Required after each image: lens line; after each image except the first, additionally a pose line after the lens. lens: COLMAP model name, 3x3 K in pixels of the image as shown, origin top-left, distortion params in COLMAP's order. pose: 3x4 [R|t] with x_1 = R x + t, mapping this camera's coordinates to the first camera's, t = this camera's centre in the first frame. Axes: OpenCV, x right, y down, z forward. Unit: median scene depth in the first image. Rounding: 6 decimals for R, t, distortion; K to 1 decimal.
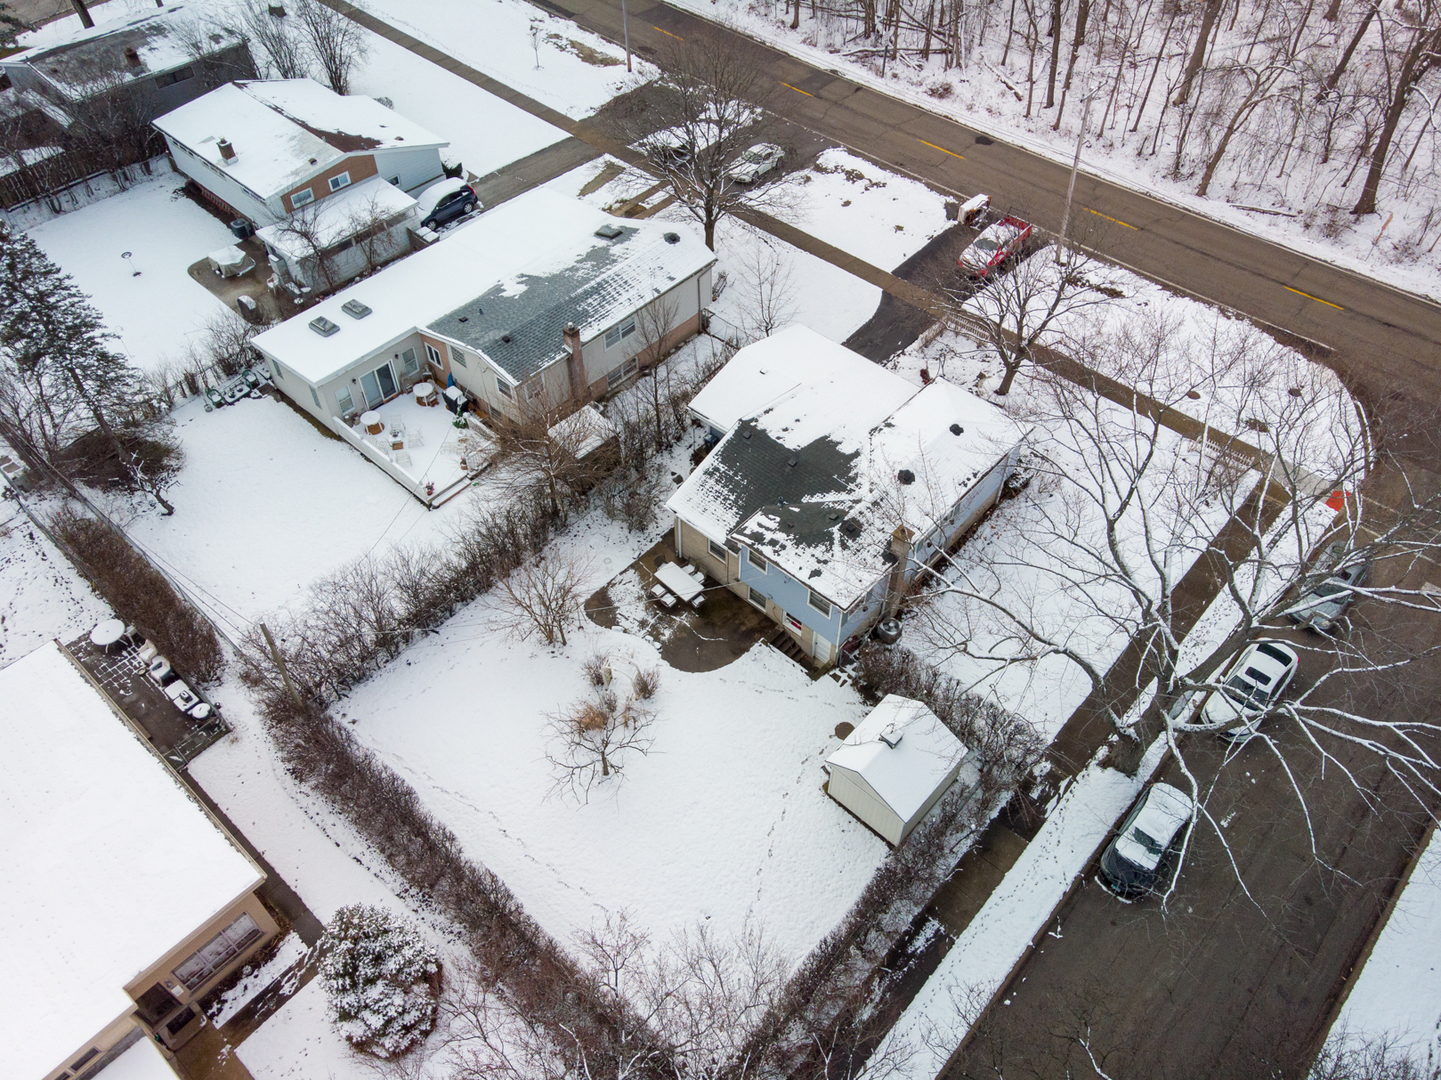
lens RADIAL K [[1084.5, 0, 721.0], [0, 1084.5, 542.5], [0, 0, 1]] dist [0.007198, 0.003037]
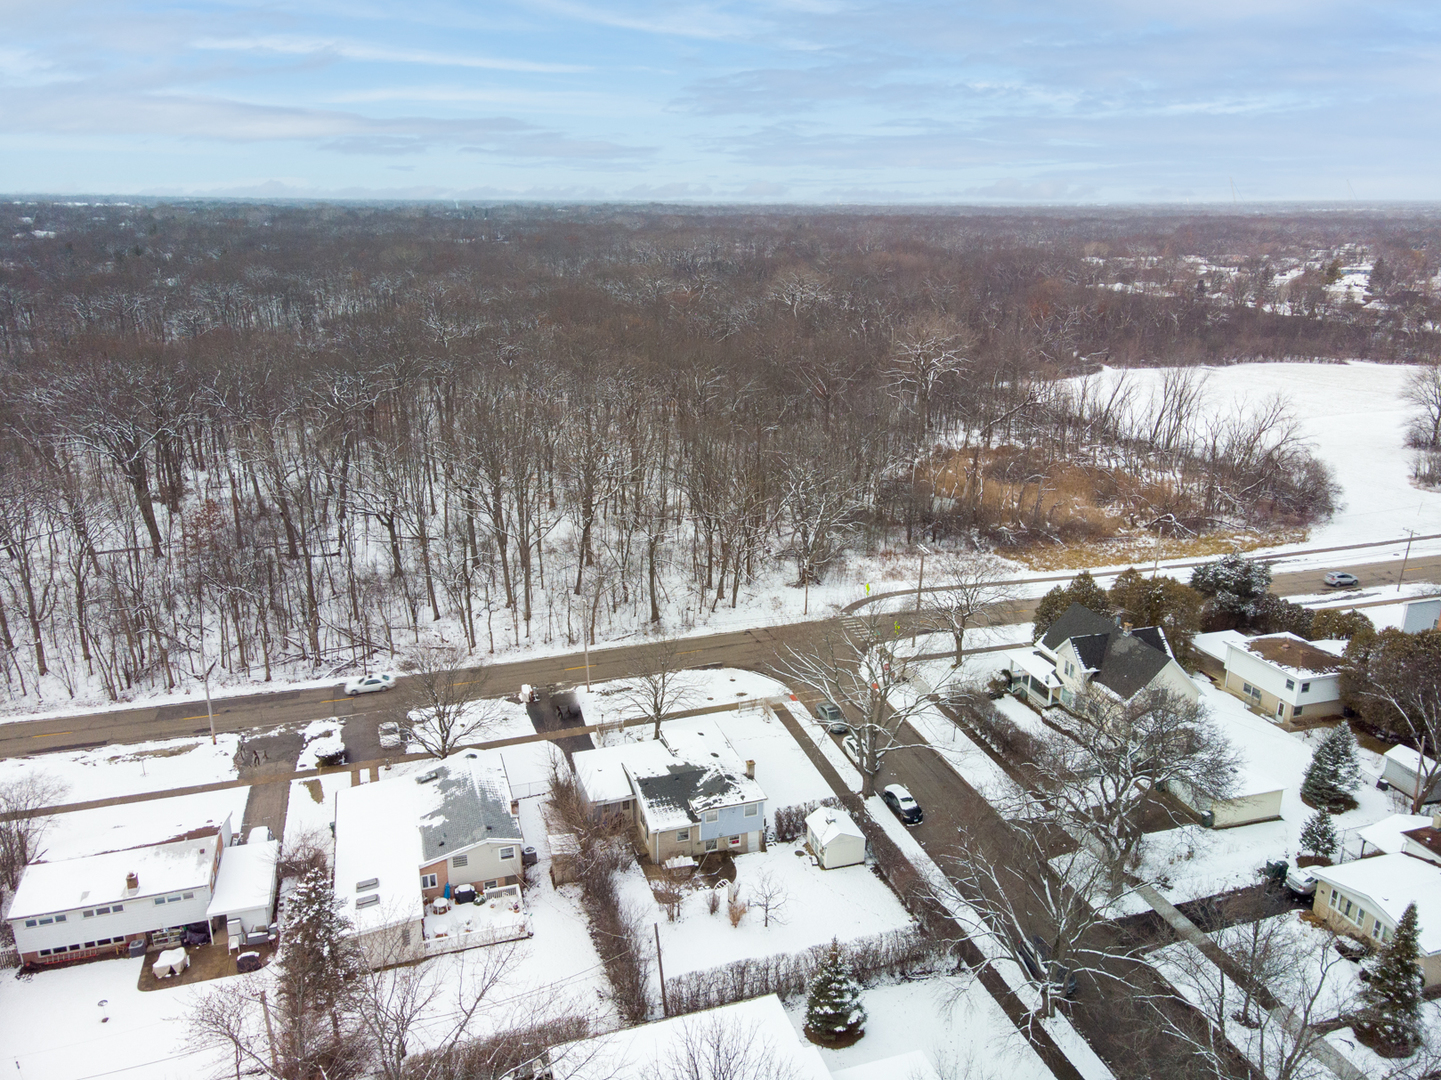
lens RADIAL K [[1084.5, 0, 719.7], [0, 1084.5, 540.3], [0, 0, 1]] dist [0.007198, 0.003037]
pose [[0.509968, -0.275578, 0.814856, -1.098671], [0.649630, 0.744315, -0.154841, -0.032350], [-0.563839, 0.608318, 0.558601, -0.306443]]
